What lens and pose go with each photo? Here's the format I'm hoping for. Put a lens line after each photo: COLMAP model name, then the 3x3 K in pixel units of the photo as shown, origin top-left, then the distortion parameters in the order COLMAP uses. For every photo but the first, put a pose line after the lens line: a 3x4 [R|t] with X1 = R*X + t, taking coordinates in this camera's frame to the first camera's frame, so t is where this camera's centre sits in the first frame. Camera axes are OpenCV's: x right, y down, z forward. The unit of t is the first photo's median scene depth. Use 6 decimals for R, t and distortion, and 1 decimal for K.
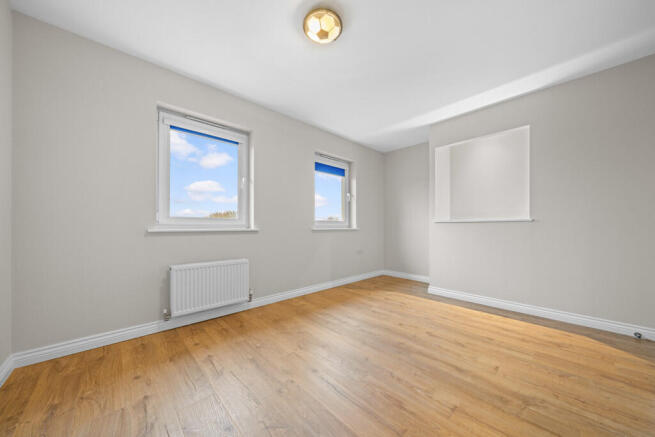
lens RADIAL K [[227.2, 0, 326.4], [0, 227.2, 228.1], [0, 0, 1]] dist [-0.000530, -0.000070]
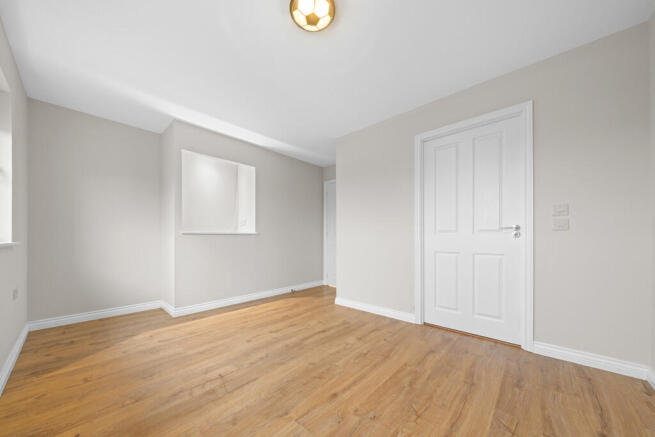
lens RADIAL K [[231.9, 0, 324.9], [0, 231.9, 238.2], [0, 0, 1]] dist [0.000132, 0.000032]
pose [[-0.072362, -0.001426, 0.997377, -0.650733], [0.007904, 0.999967, 0.002004, -0.007143], [-0.997347, 0.008028, -0.072348, 0.727759]]
